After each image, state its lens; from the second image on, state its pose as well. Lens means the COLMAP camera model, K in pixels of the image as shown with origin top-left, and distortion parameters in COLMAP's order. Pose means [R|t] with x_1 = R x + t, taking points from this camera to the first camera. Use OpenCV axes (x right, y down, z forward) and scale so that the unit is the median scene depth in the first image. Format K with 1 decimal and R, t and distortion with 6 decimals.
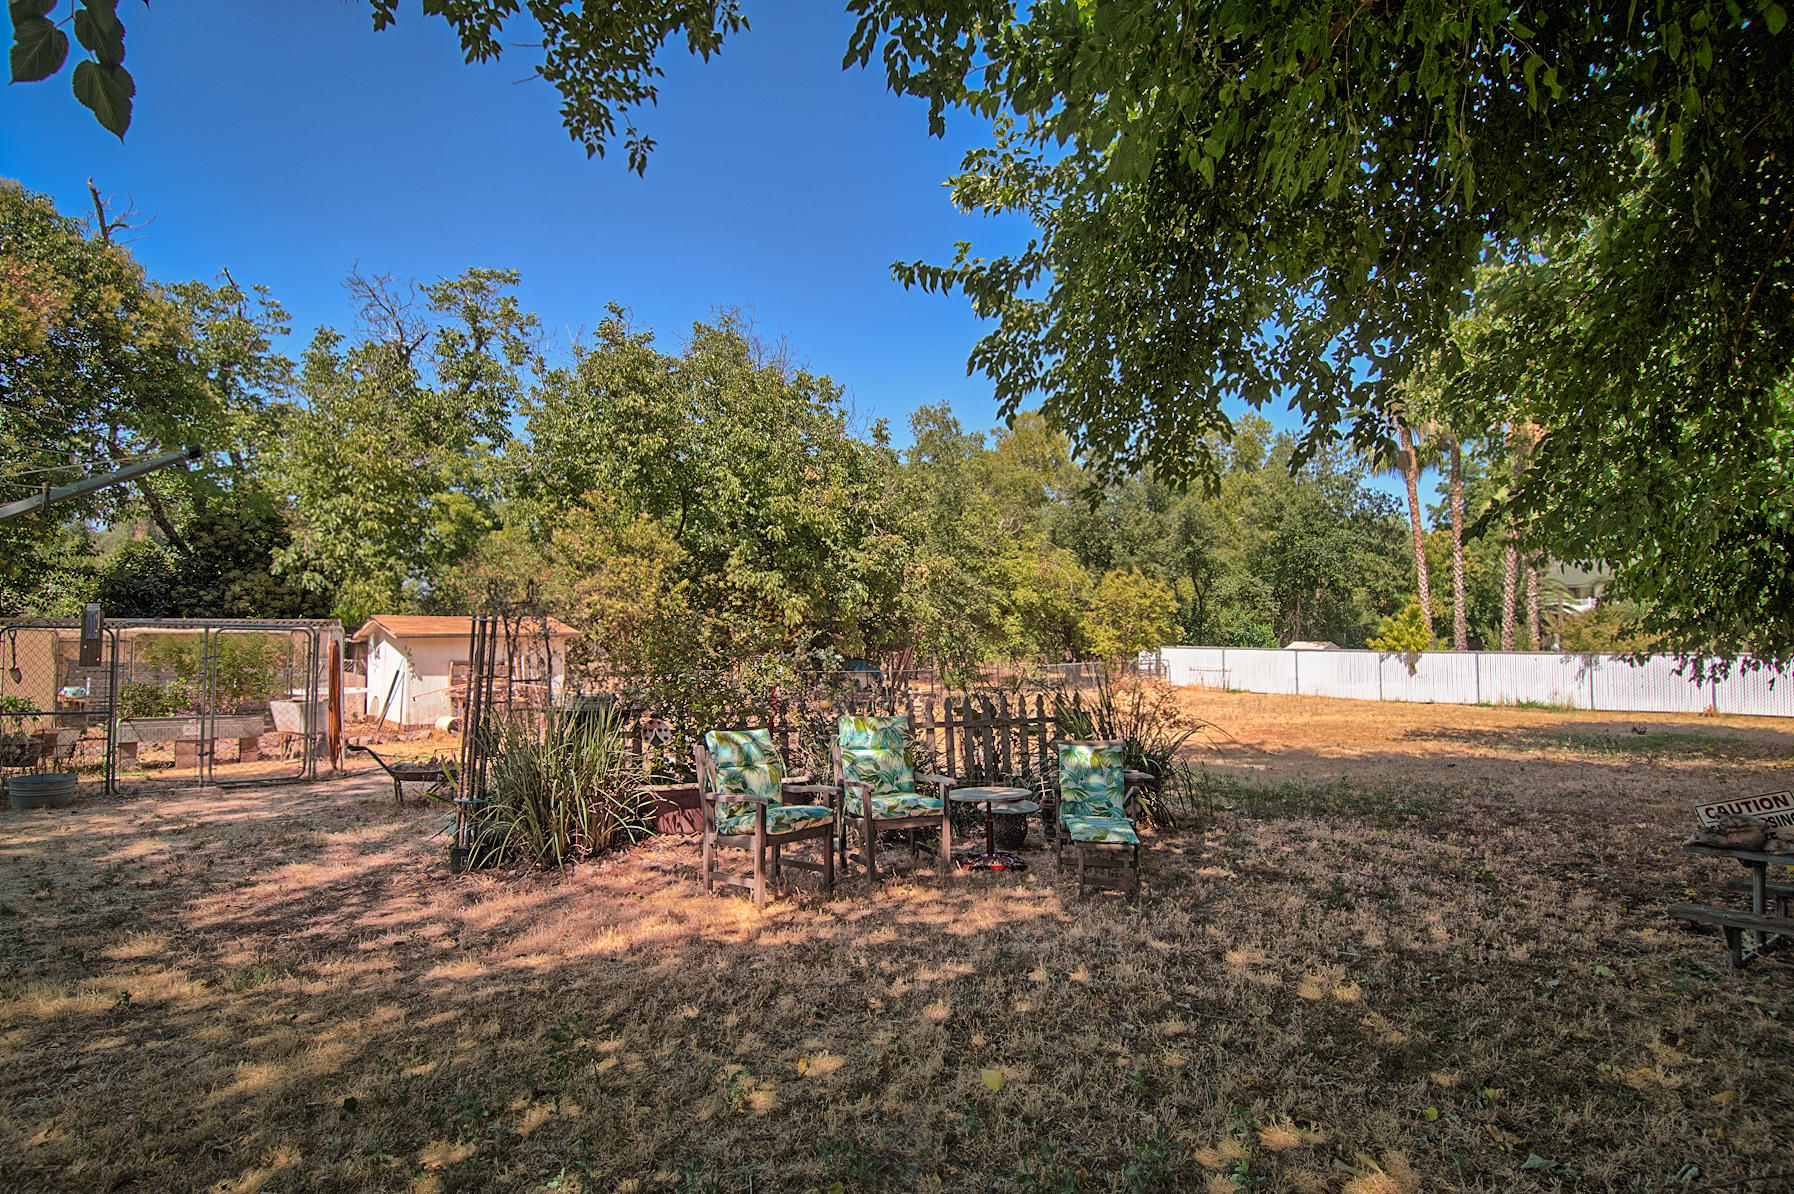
lens RADIAL K [[875.6, 0, 897.0], [0, 875.6, 597.0], [0, 0, 1]] dist [-0.001632, -0.022378]
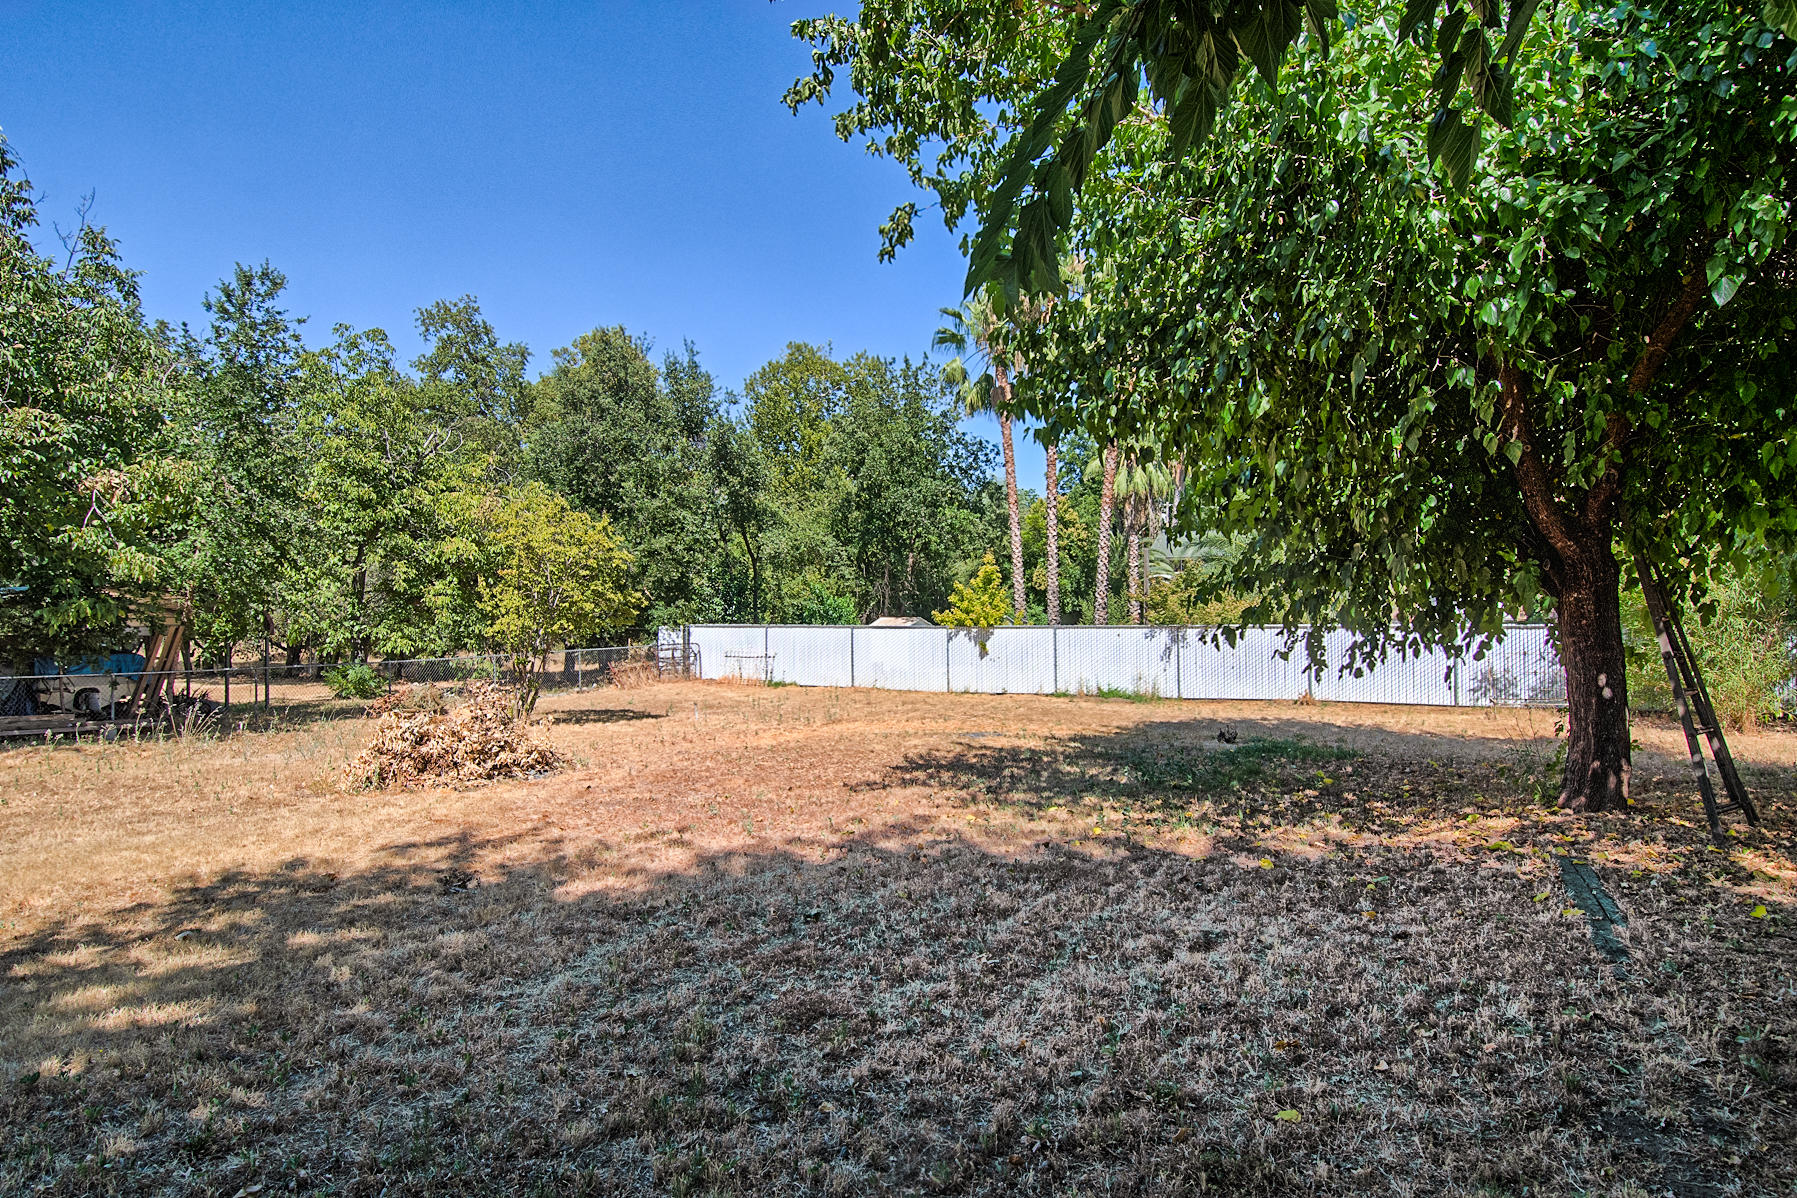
lens RADIAL K [[969.5, 0, 903.7], [0, 969.5, 588.5], [0, 0, 1]] dist [0.000854, -0.000109]
pose [[0.927111, 0.001402, 0.374783, 0.199248], [-0.007446, 0.999865, 0.014680, 0.016160], [-0.374712, -0.016401, 0.926996, 0.230206]]
